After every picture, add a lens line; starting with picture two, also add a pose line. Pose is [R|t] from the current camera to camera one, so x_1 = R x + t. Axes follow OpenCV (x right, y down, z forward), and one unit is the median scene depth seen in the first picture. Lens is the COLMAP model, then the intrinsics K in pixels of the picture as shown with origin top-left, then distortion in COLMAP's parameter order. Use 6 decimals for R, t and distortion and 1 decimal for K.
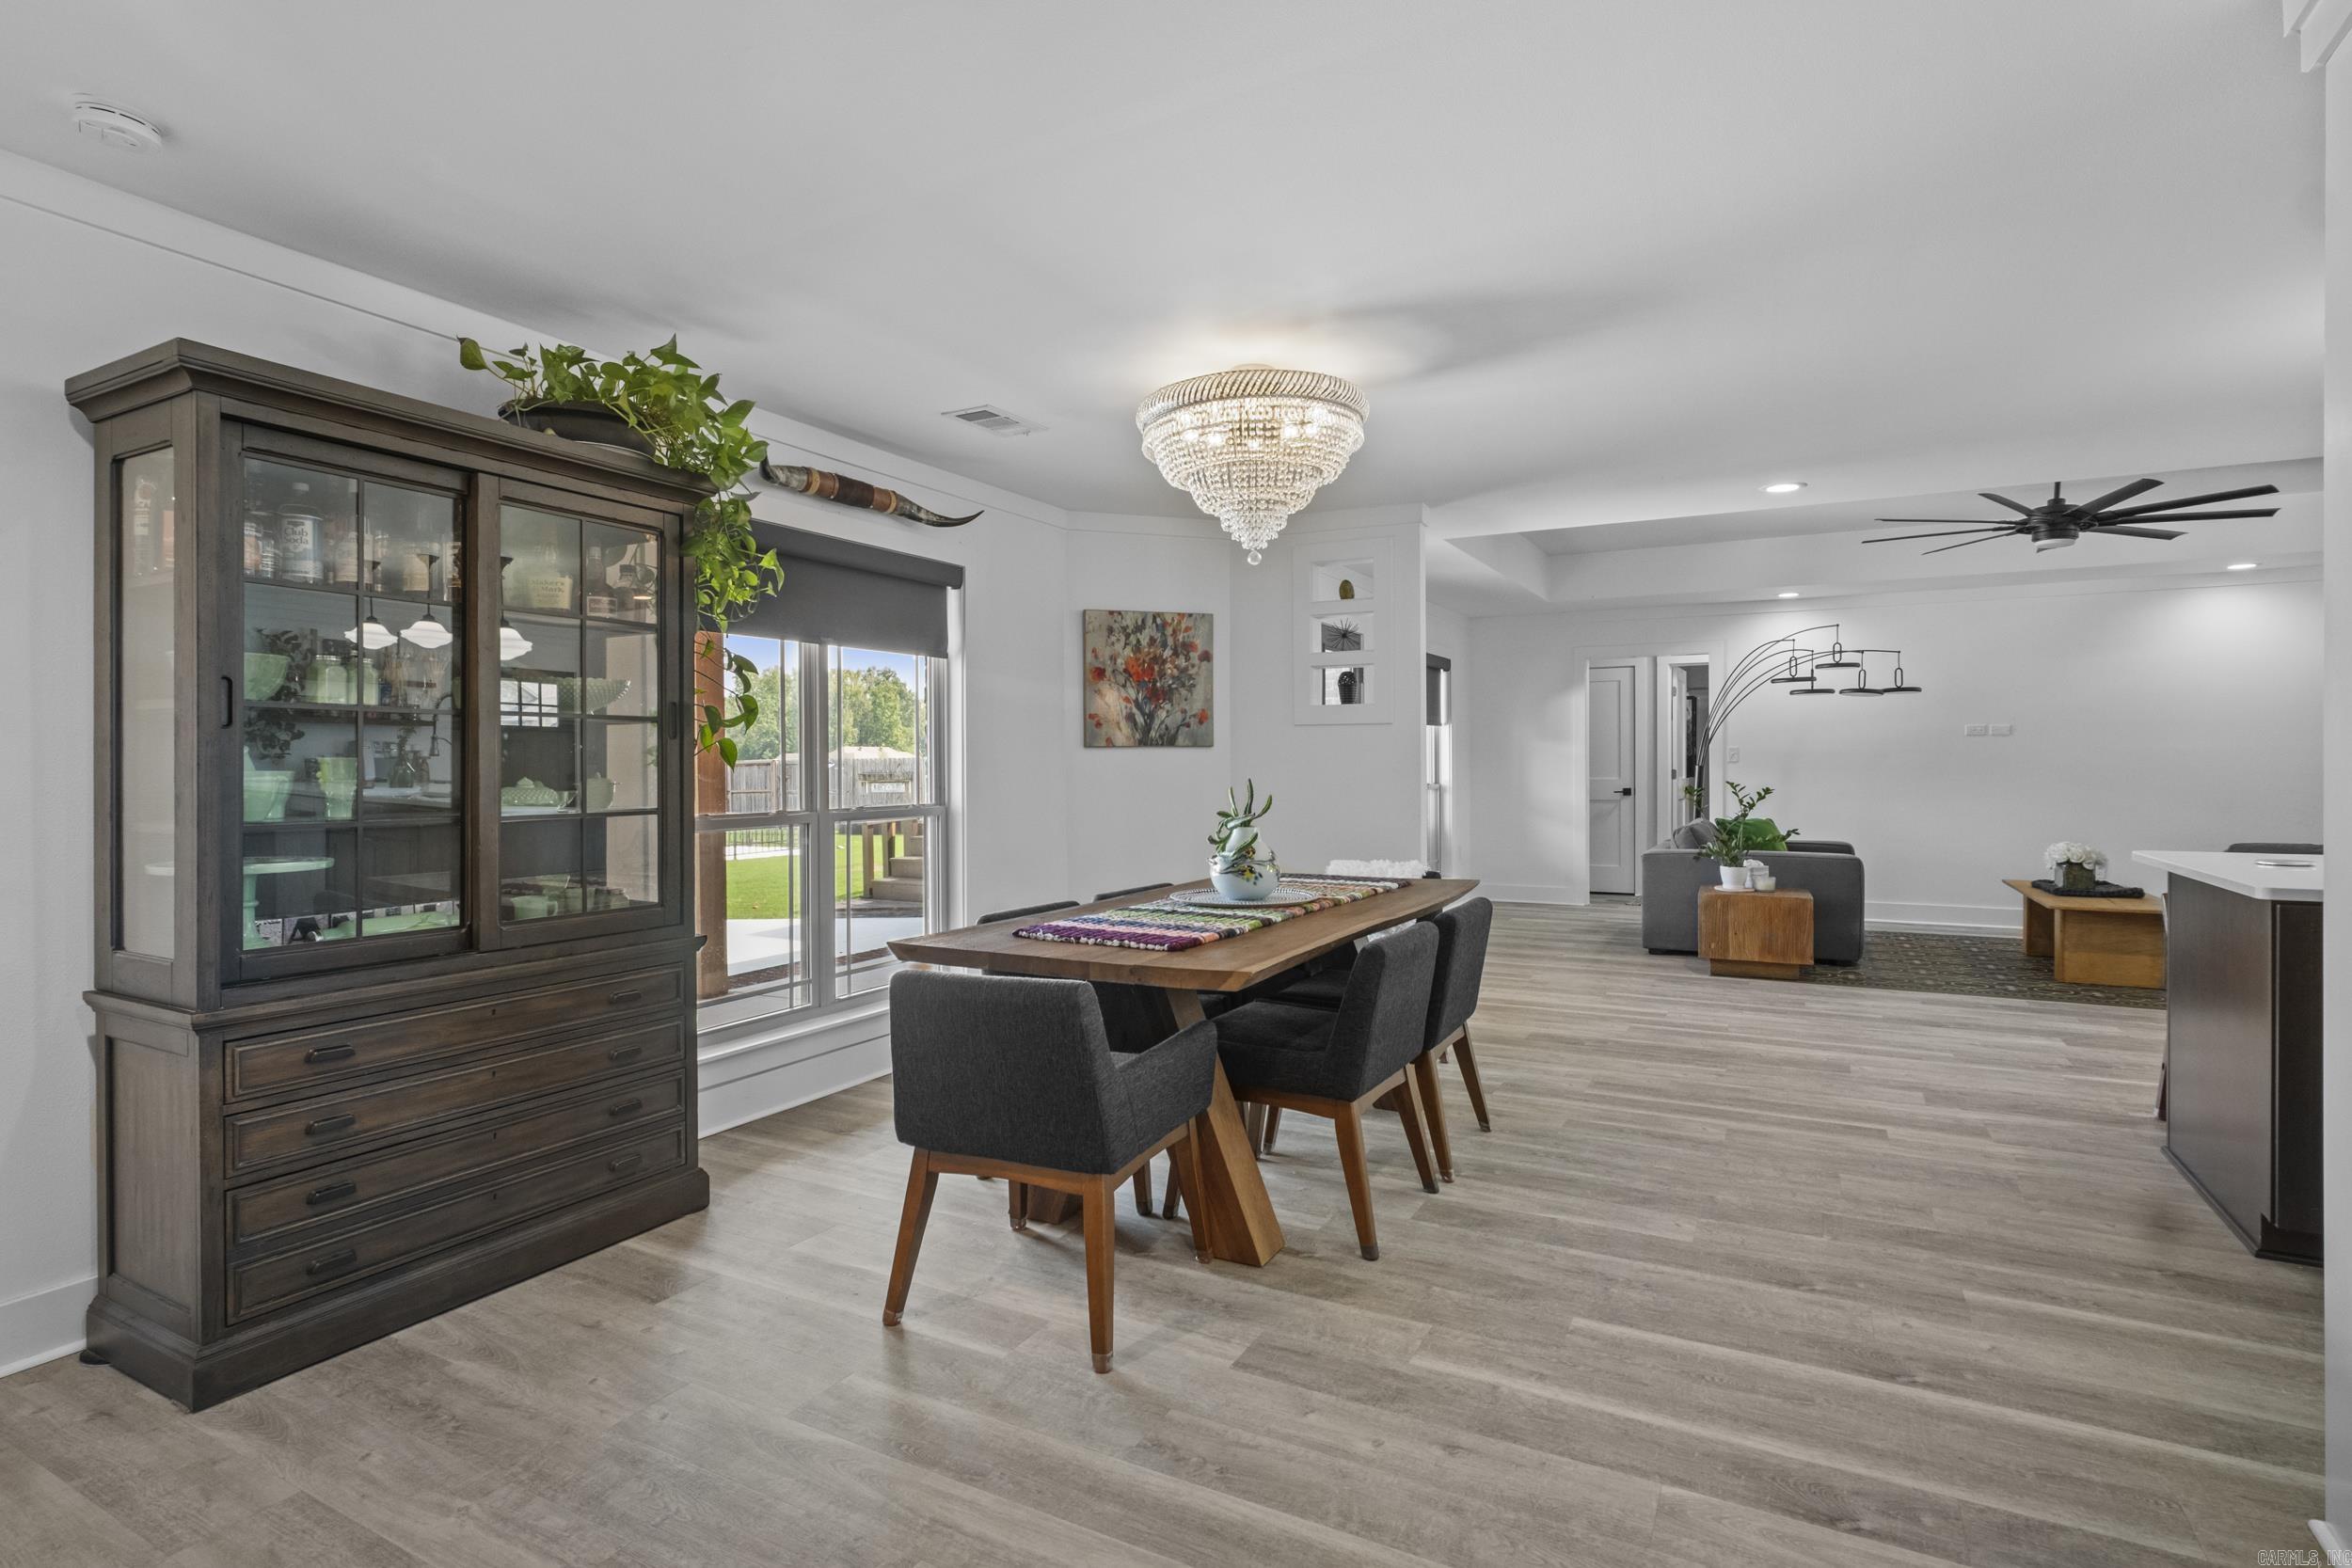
lens RADIAL K [[1172.5, 0, 1150.2], [0, 1172.5, 775.0], [0, 0, 1]] dist [-0.003831, 0.002317]
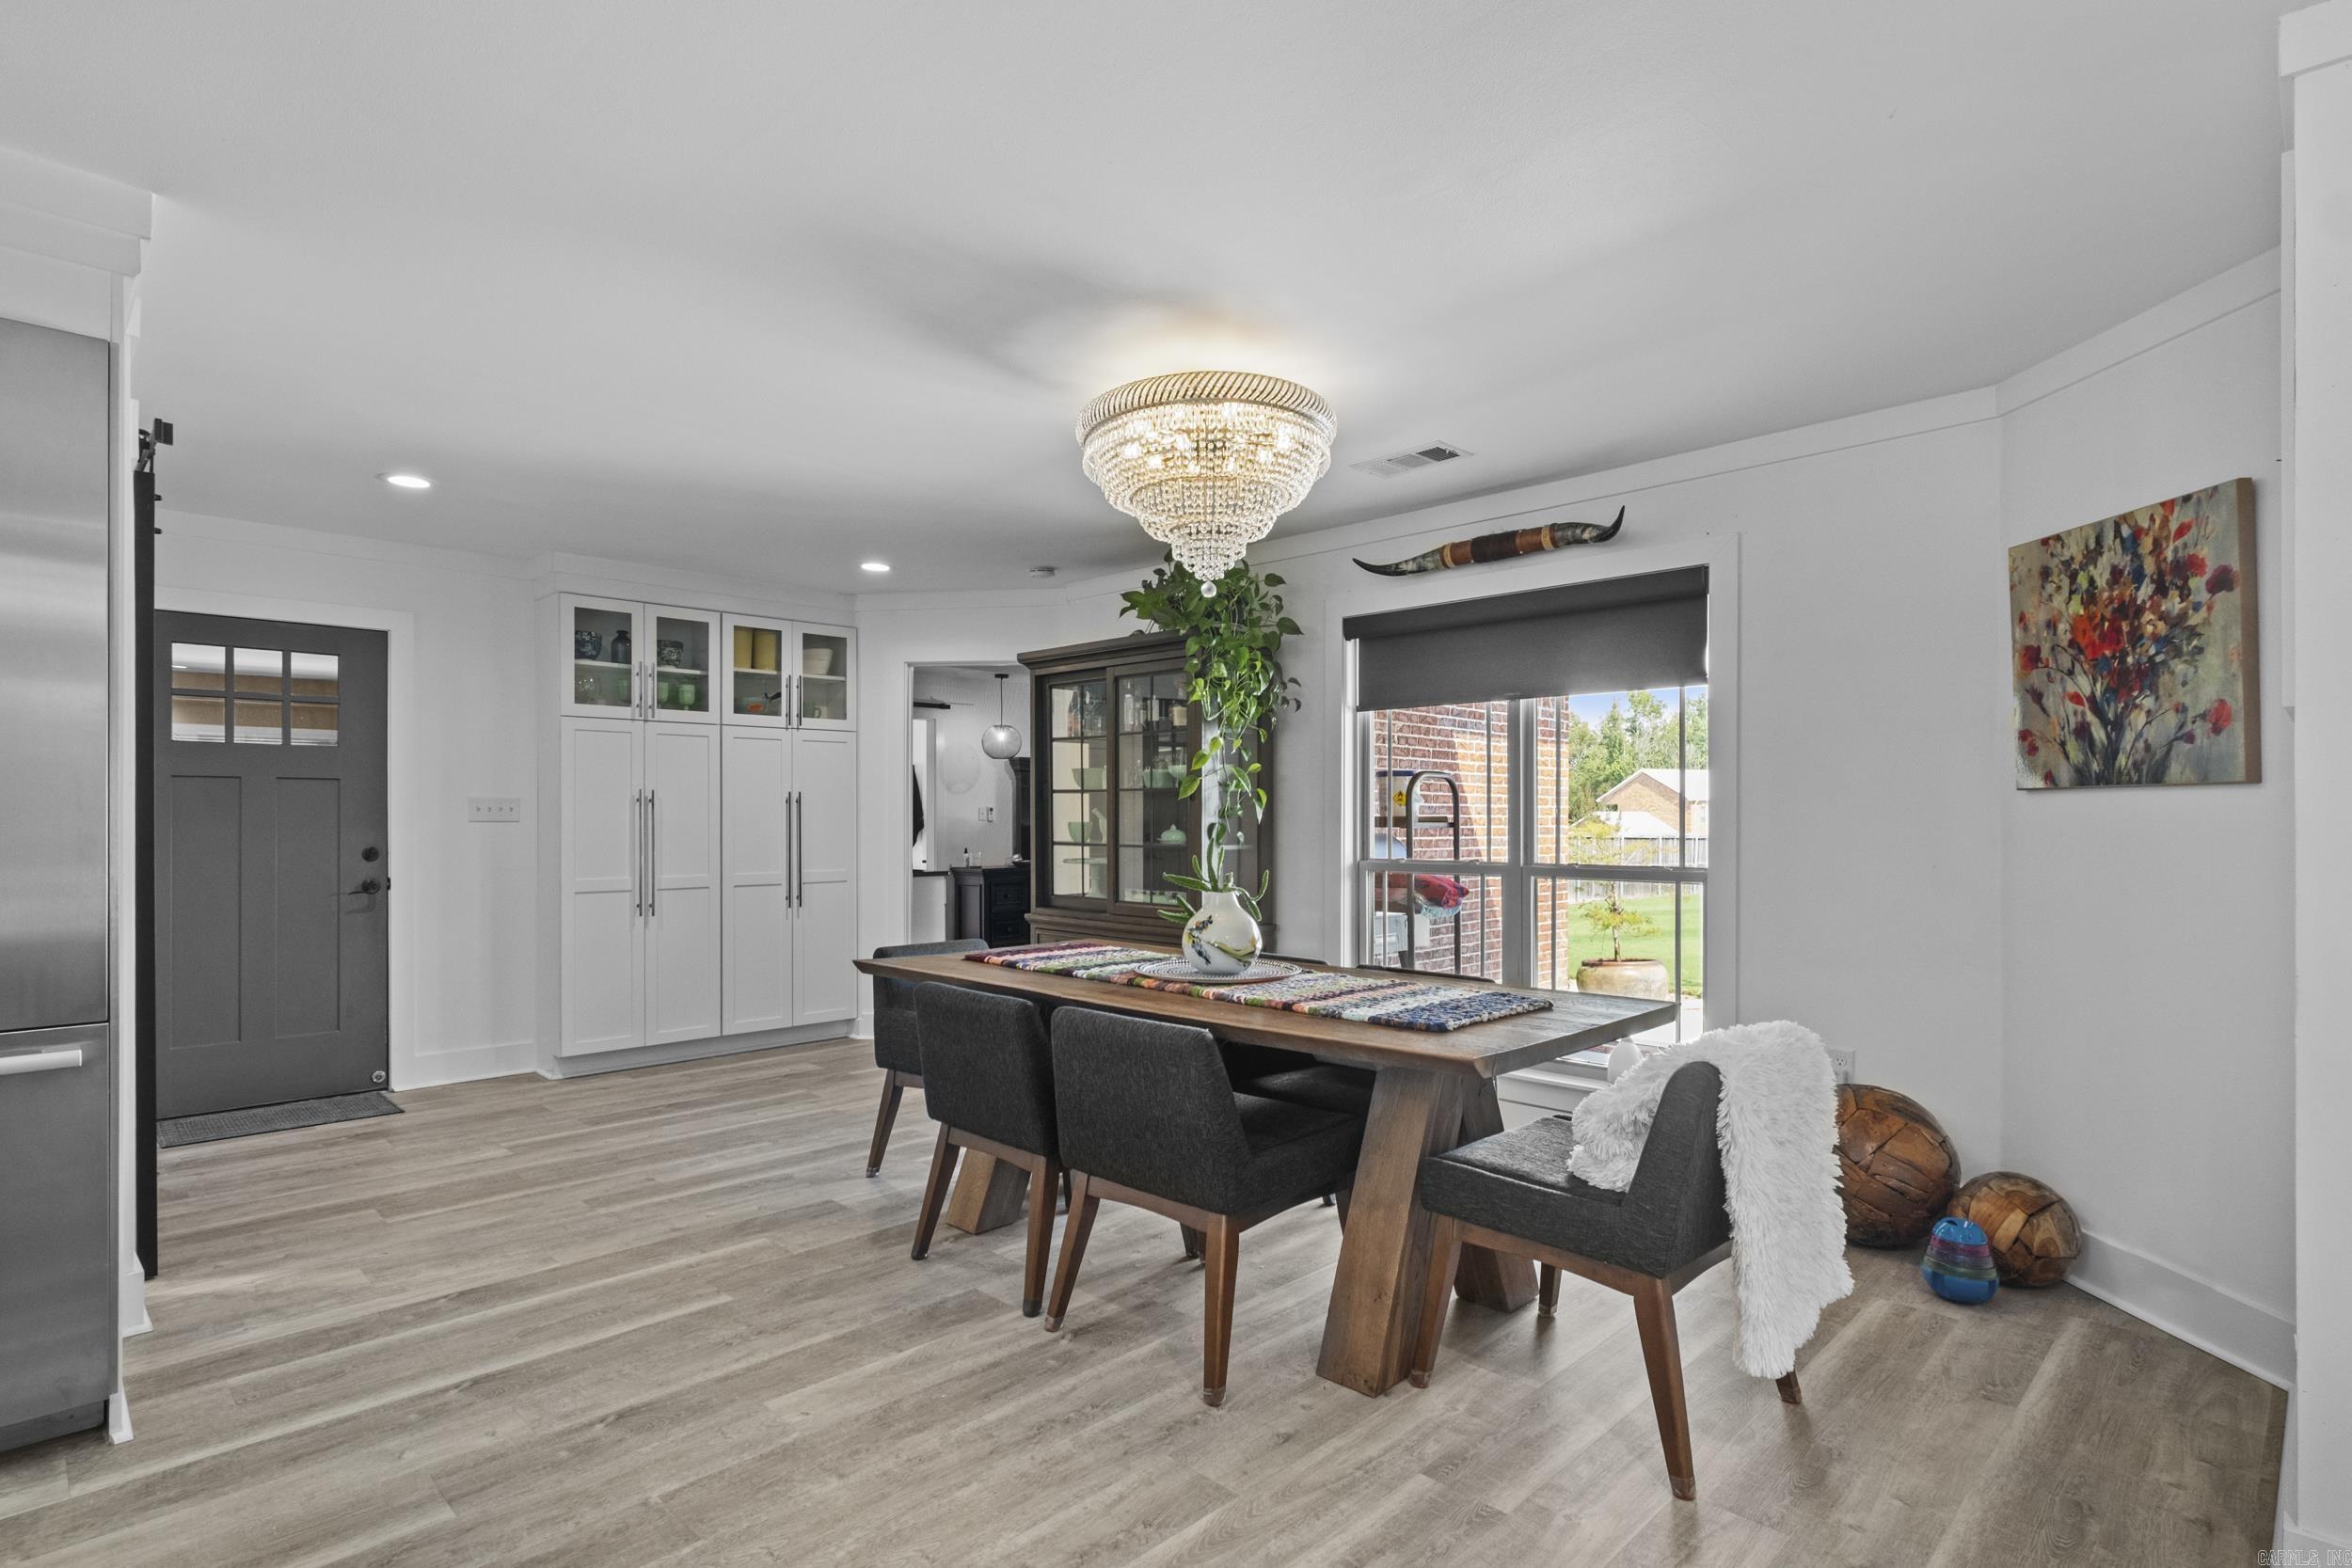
lens RADIAL K [[1172.5, 0, 1164.3], [0, 1172.5, 818.0], [0, 0, 1]] dist [-0.003831, 0.002317]
pose [[-0.273834, 0.006407, -0.961756, 1.059071], [-0.008583, 0.999922, 0.009105, -0.021759], [0.961739, 0.010748, -0.273758, 1.343929]]
